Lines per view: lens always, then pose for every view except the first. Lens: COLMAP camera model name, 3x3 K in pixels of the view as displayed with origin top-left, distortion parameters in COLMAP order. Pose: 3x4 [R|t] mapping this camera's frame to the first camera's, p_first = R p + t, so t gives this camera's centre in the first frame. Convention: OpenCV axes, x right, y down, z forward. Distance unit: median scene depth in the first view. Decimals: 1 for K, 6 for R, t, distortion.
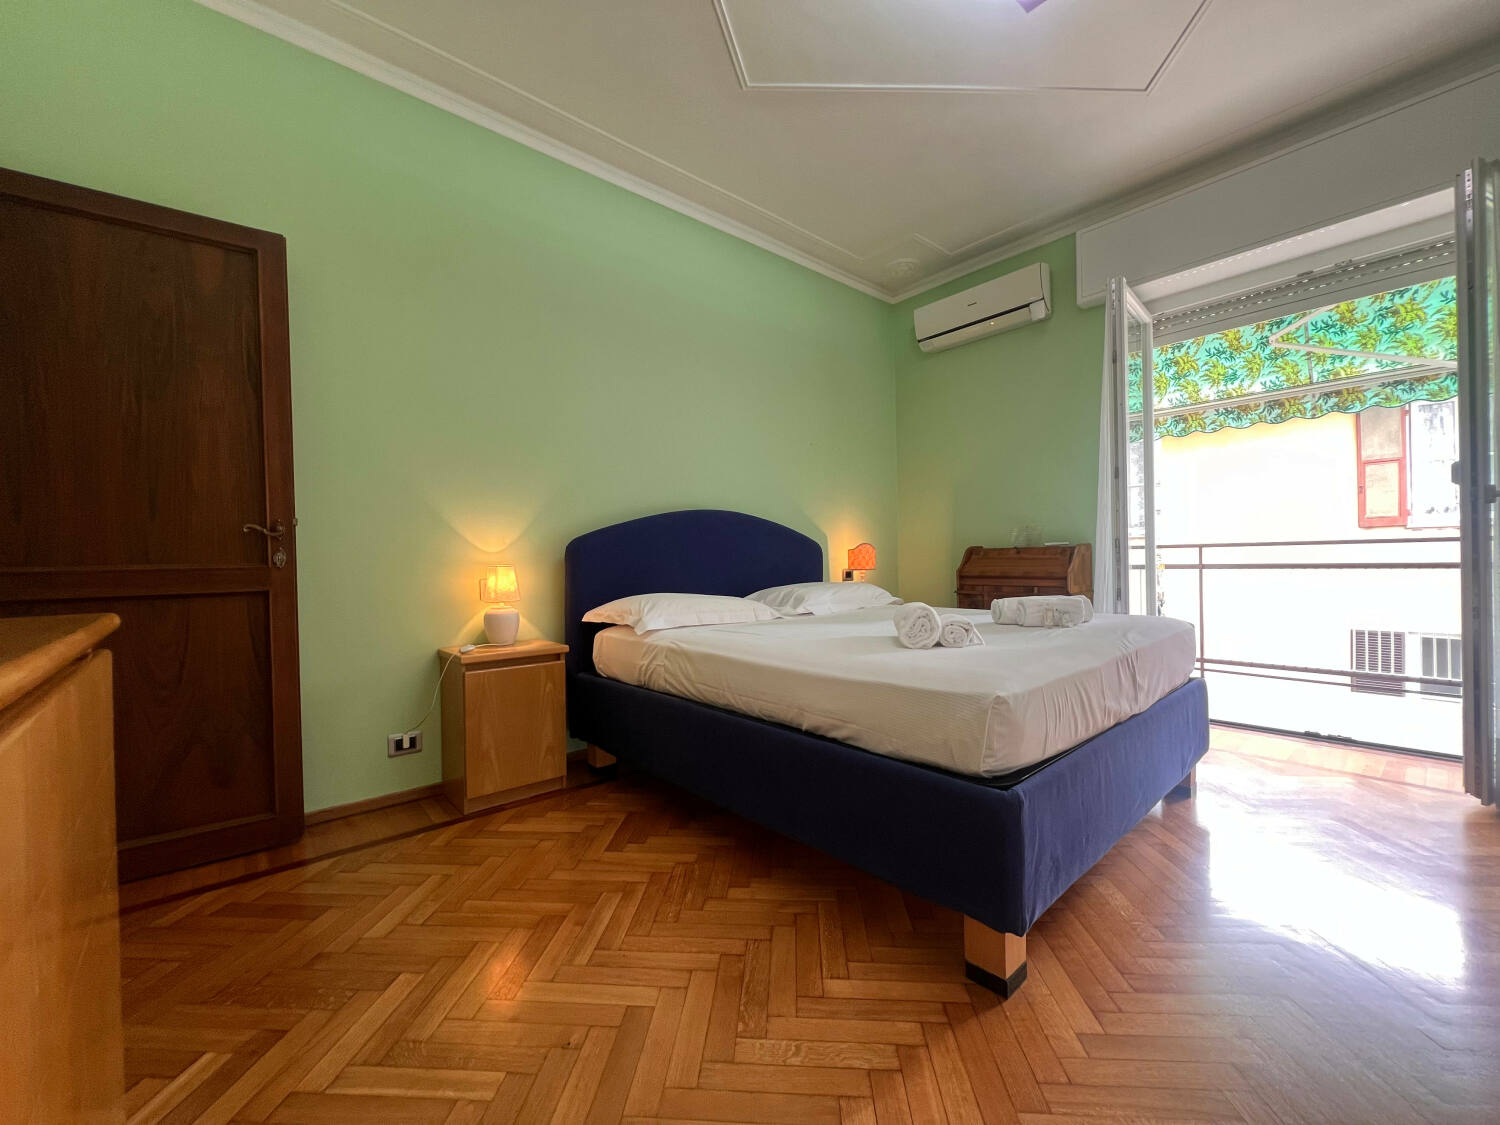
lens RADIAL K [[601.3, 0, 748.8], [0, 601.3, 562.6], [0, 0, 1]] dist [-0.002645, 0.000710]
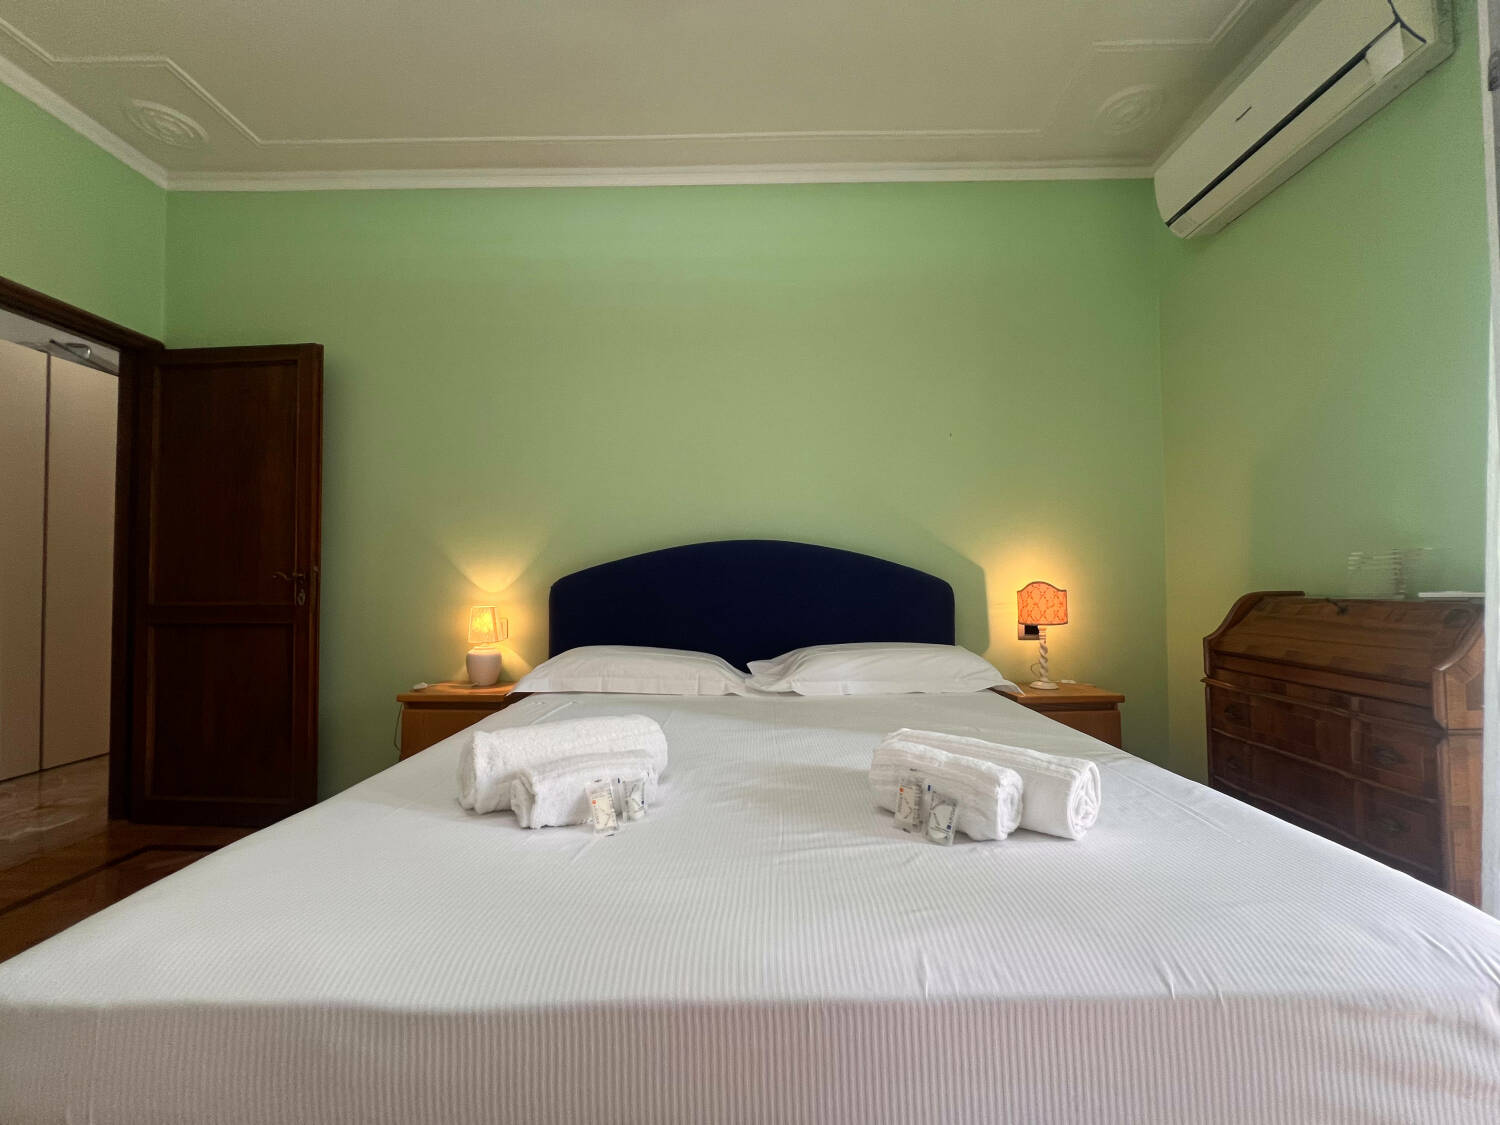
lens RADIAL K [[601.3, 0, 748.8], [0, 601.3, 562.6], [0, 0, 1]] dist [-0.002645, 0.000710]
pose [[0.746388, -0.005190, -0.665491, 0.427239], [-0.014581, 0.999602, -0.024148, -0.036555], [0.665351, 0.027728, 0.746015, 0.384385]]
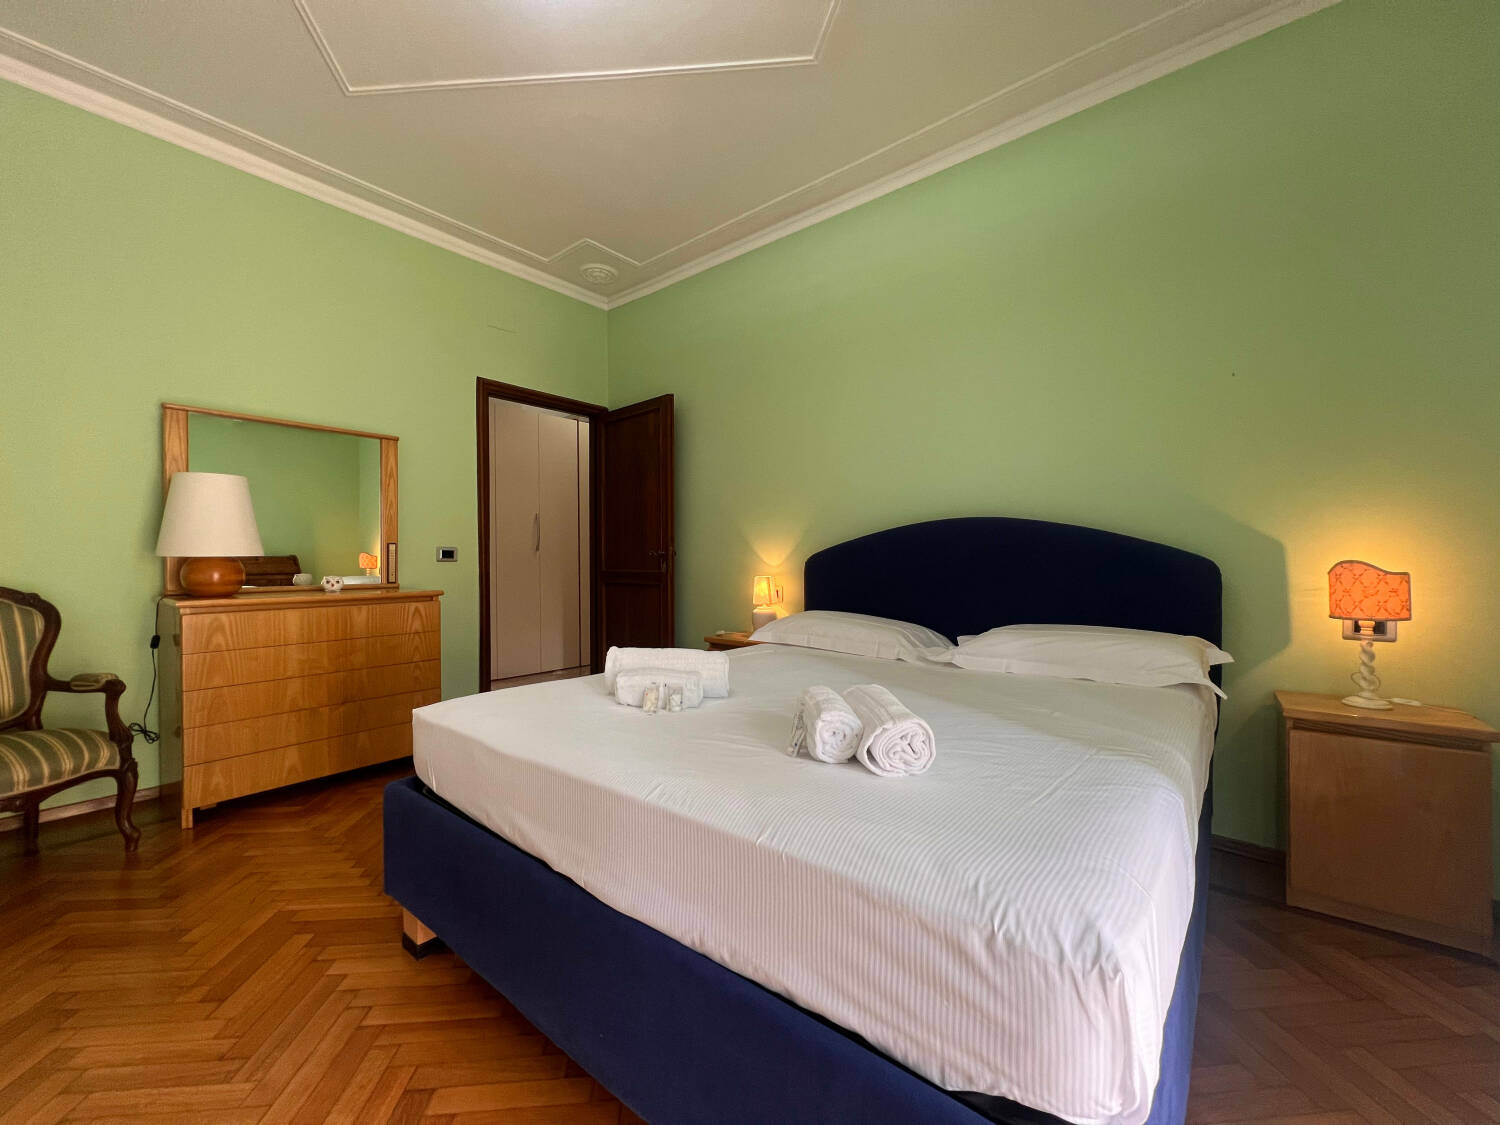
lens RADIAL K [[603.1, 0, 747.3], [0, 603.1, 560.0], [0, 0, 1]] dist [-0.008530, 0.000239]
pose [[0.159760, 0.023900, -0.986867, 0.631742], [-0.009959, 0.999695, 0.022599, -0.042995], [0.987106, 0.006217, 0.159949, 0.538566]]
